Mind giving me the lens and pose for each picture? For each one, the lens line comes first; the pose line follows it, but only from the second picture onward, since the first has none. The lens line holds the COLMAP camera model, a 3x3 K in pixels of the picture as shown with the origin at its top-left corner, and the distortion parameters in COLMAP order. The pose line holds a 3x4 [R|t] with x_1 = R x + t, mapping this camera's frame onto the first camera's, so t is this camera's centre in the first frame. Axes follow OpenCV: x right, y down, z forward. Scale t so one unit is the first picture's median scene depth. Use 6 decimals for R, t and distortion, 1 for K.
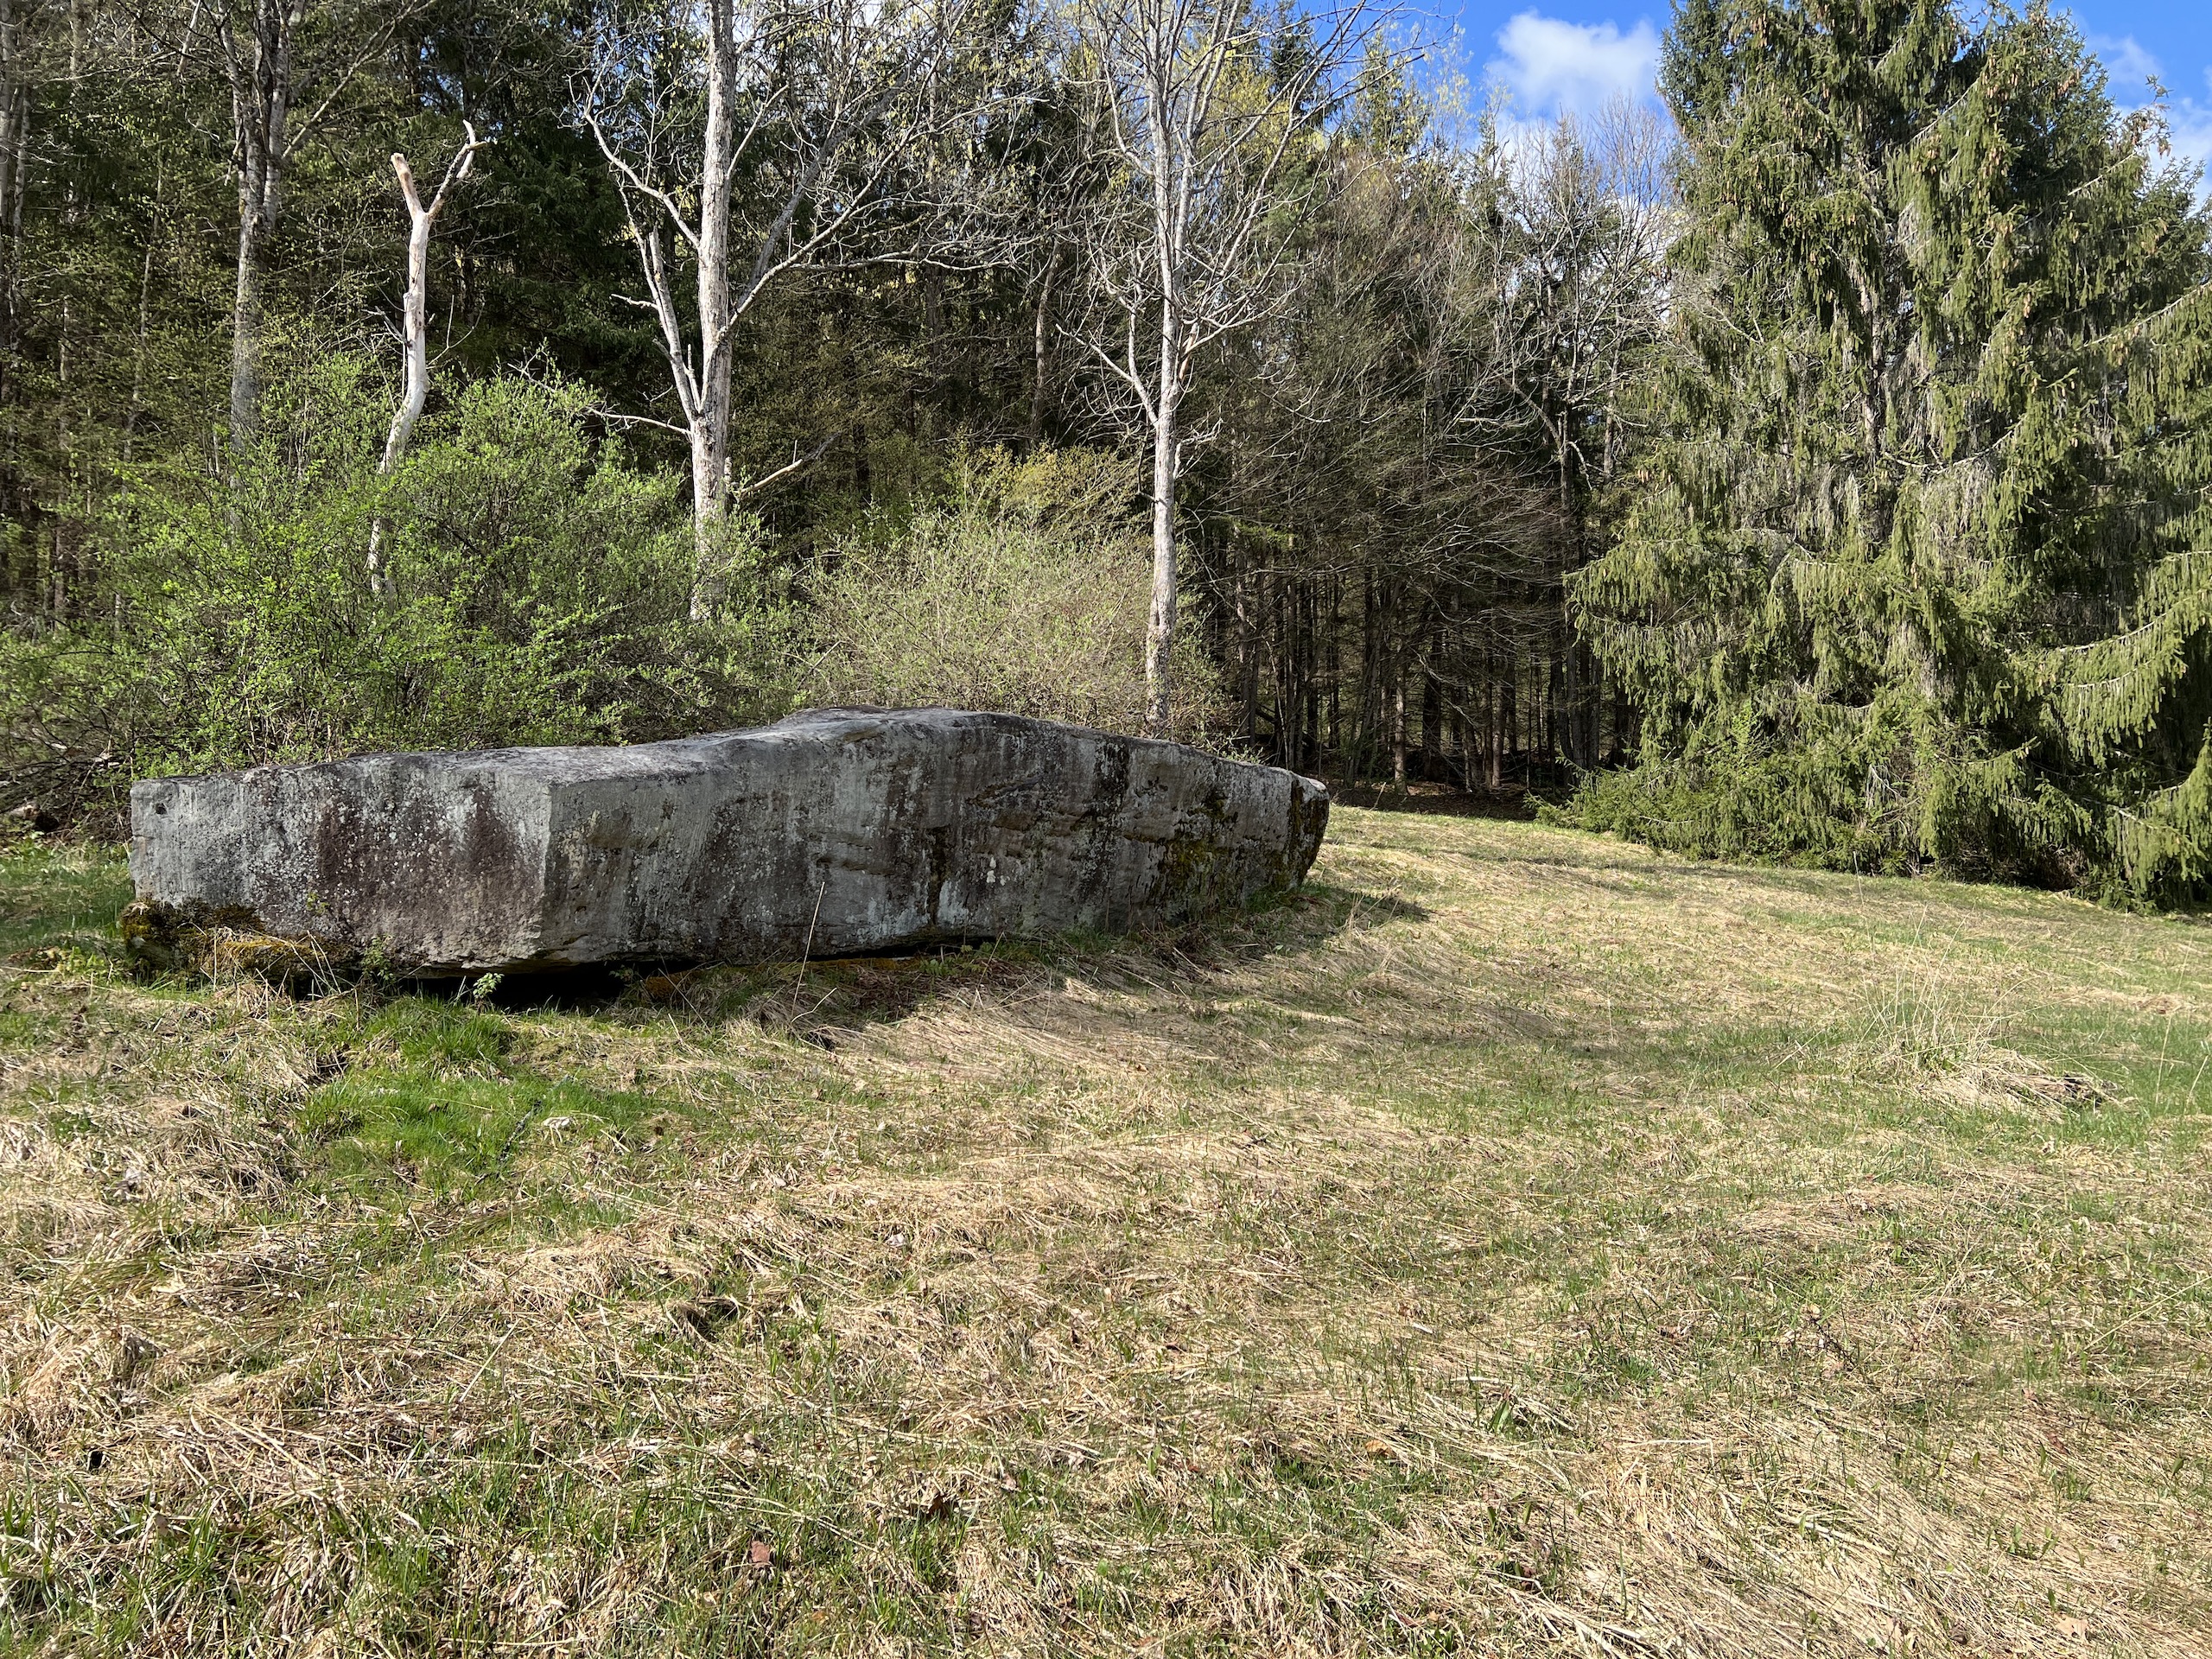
lens RADIAL K [[1614.8, 0, 1106.0], [0, 1614.8, 829.5], [0, 0, 1]] dist [0.085448, 0.000009]
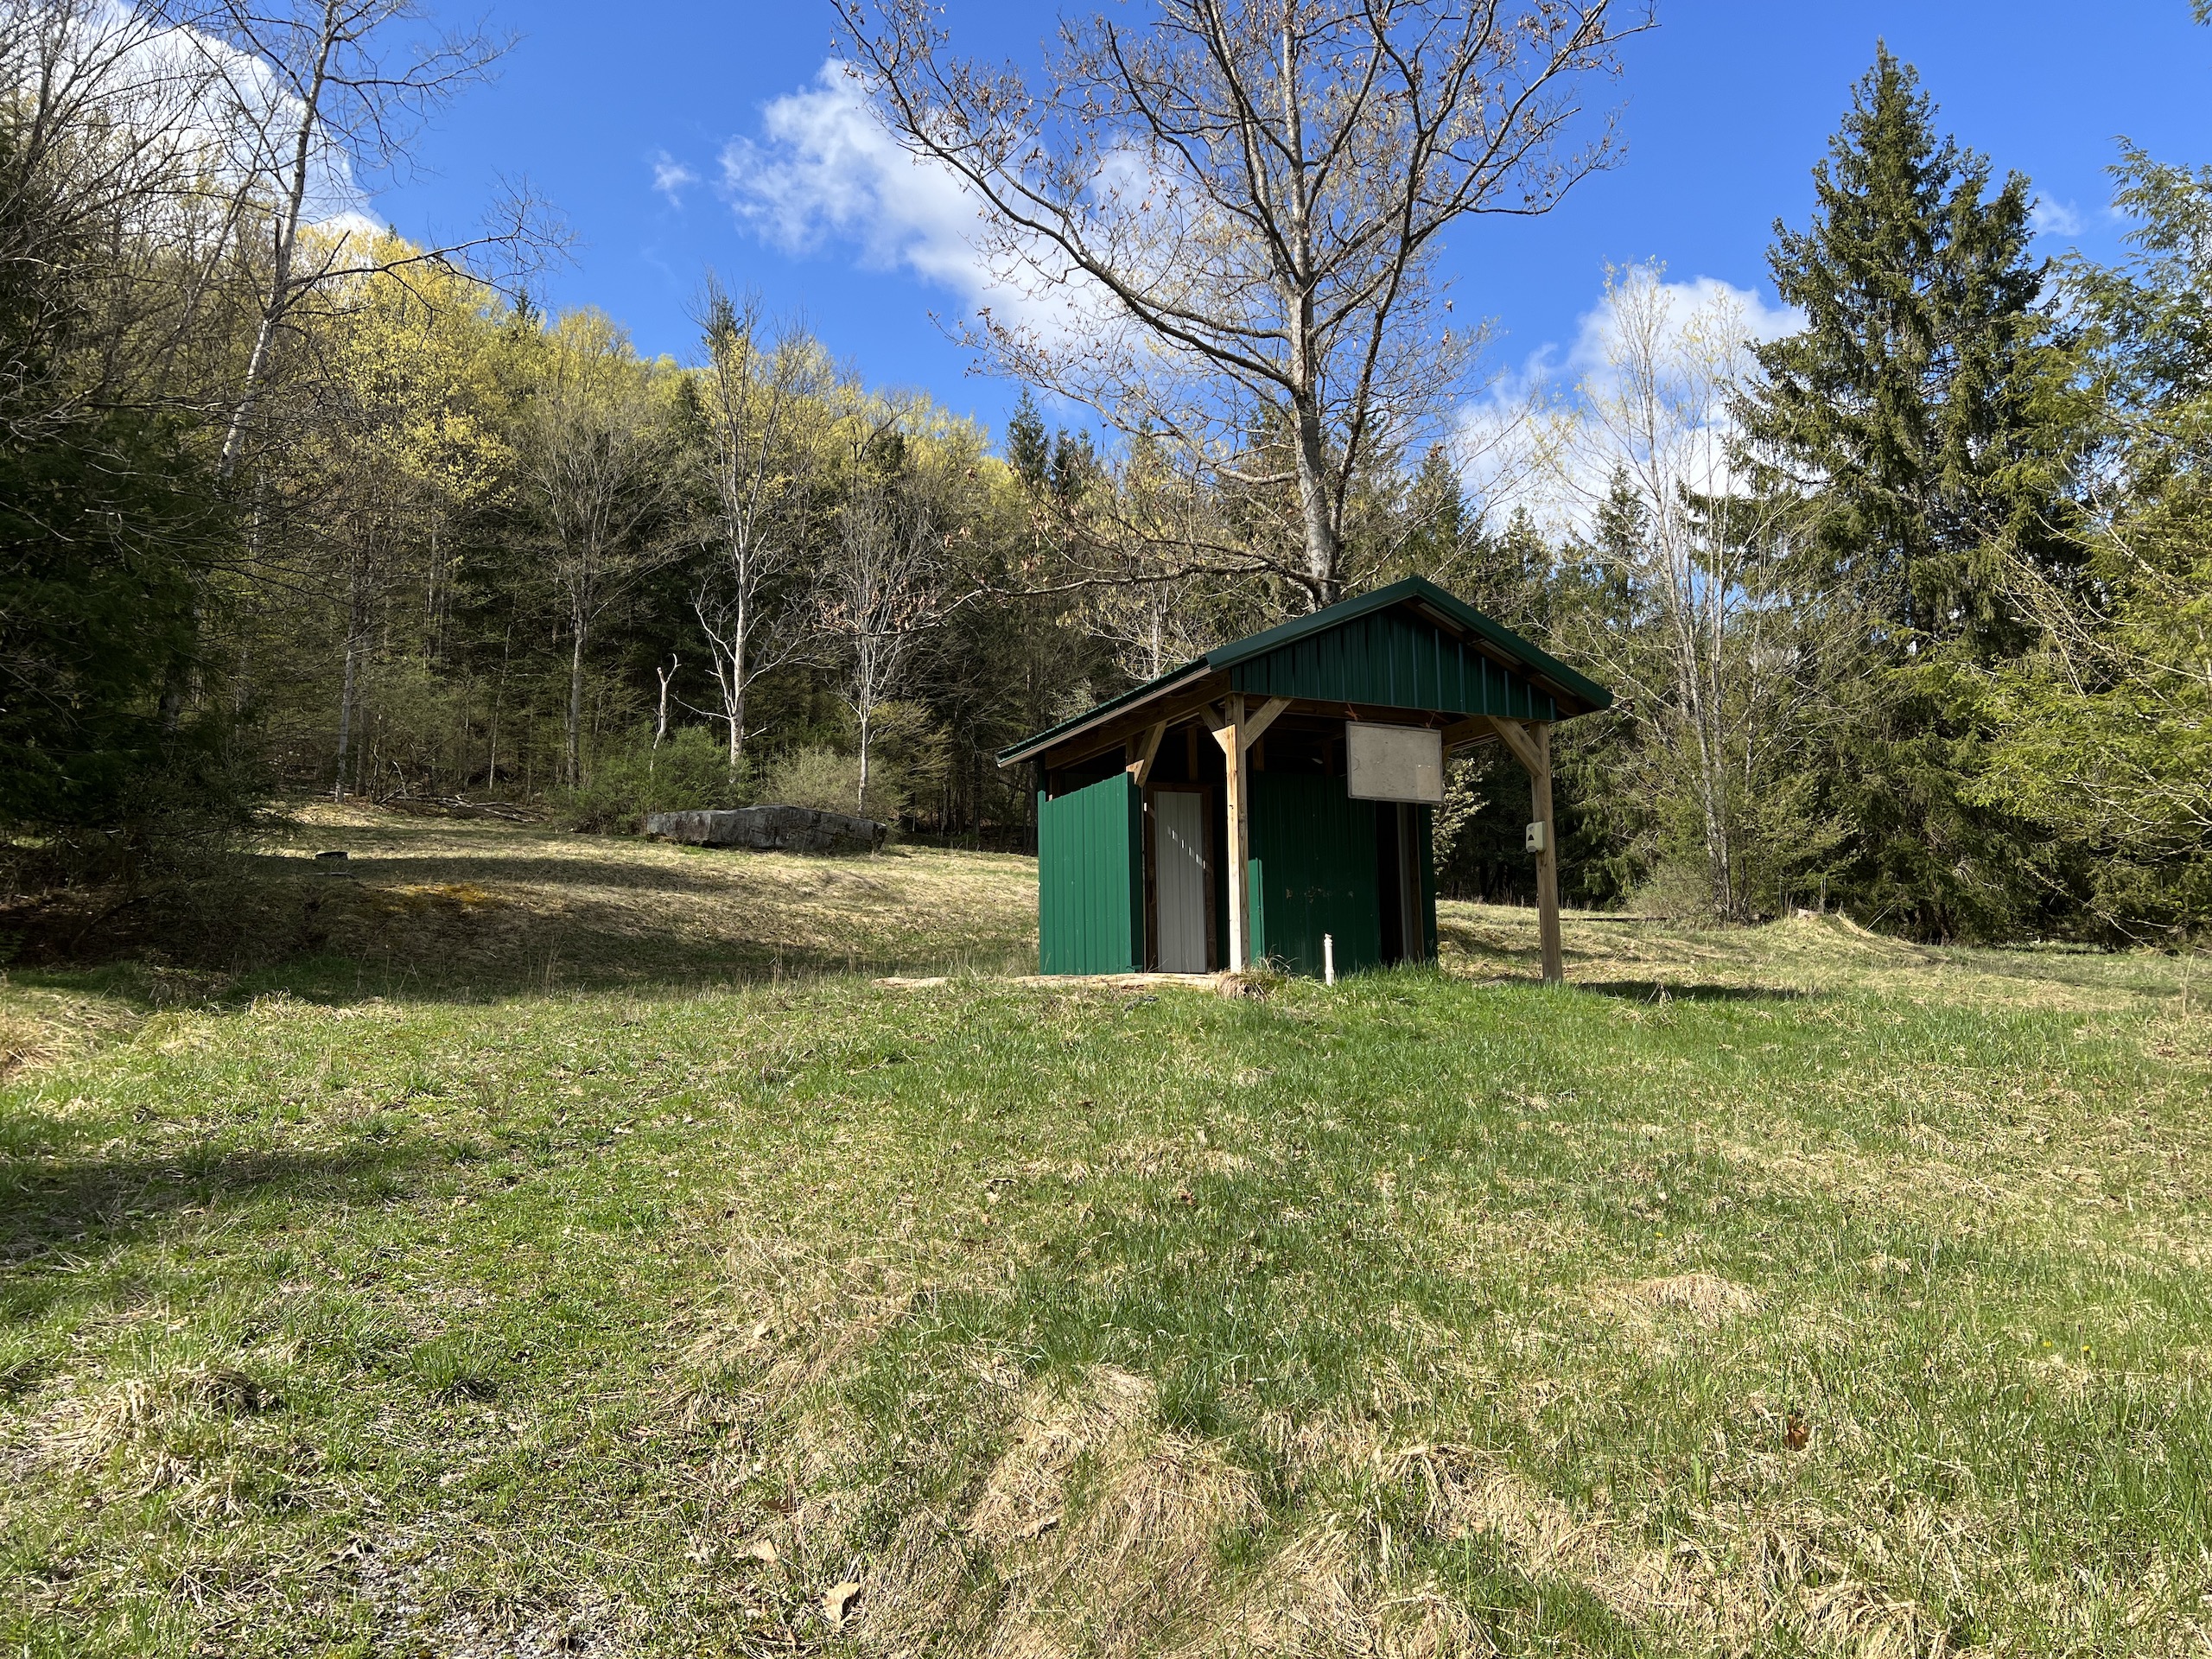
lens RADIAL K [[1614.8, 0, 1106.0], [0, 1614.8, 829.5], [0, 0, 1]] dist [0.085448, 0.000009]
pose [[0.999896, -0.000207, -0.014399, 0.694753], [-0.000856, 0.997277, -0.073740, 0.262087], [0.014375, 0.073745, 0.997174, -2.825752]]
